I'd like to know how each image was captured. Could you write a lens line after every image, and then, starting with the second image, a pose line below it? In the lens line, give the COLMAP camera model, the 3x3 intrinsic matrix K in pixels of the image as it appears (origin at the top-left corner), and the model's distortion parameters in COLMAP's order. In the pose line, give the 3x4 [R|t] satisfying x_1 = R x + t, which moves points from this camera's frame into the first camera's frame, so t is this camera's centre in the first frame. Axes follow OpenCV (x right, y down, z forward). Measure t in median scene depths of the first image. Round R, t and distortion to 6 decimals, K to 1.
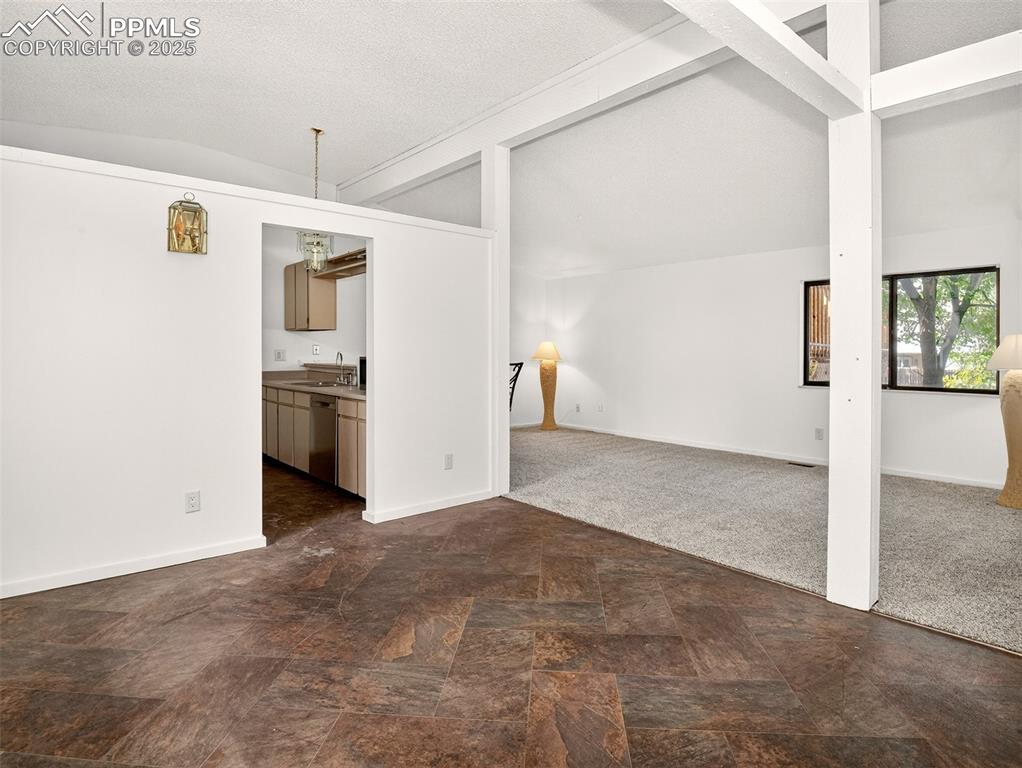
lens RADIAL K [[580.3, 0, 514.5], [0, 580.3, 379.8], [0, 0, 1]] dist [-0.003447, -0.002593]
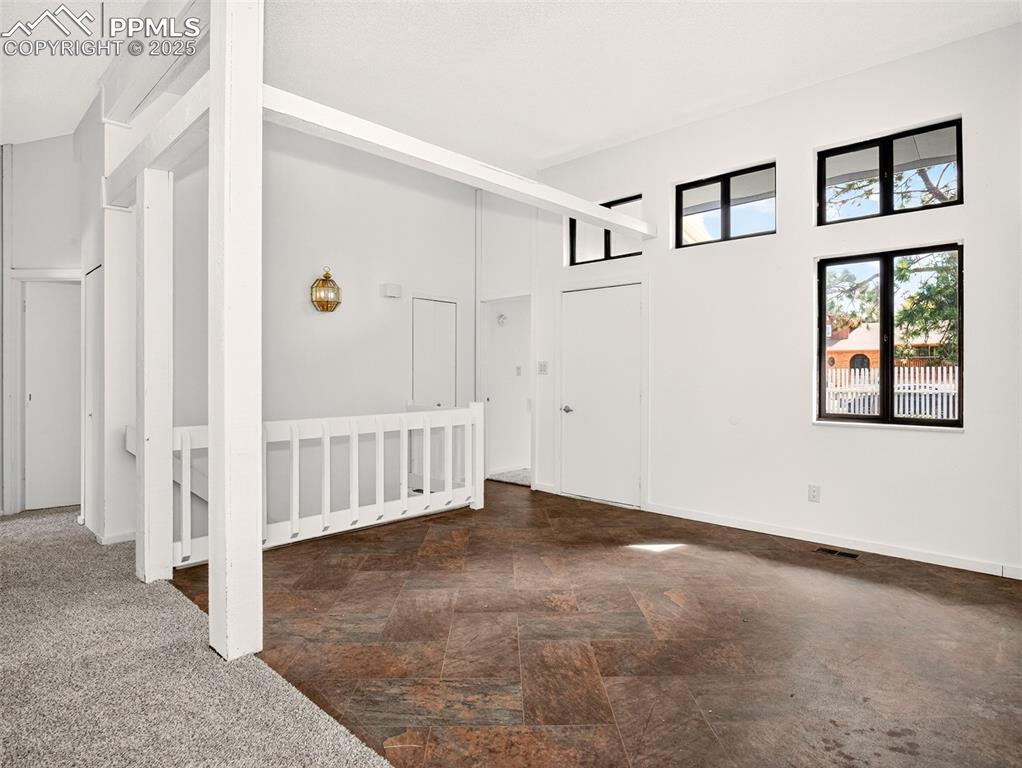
lens RADIAL K [[580.3, 0, 514.5], [0, 580.3, 379.8], [0, 0, 1]] dist [-0.003447, -0.002593]
pose [[-0.995419, -0.002734, -0.095573, 0.258520], [-0.008203, 0.998347, 0.056880, -0.084091], [0.095260, 0.057404, -0.993796, 1.979577]]
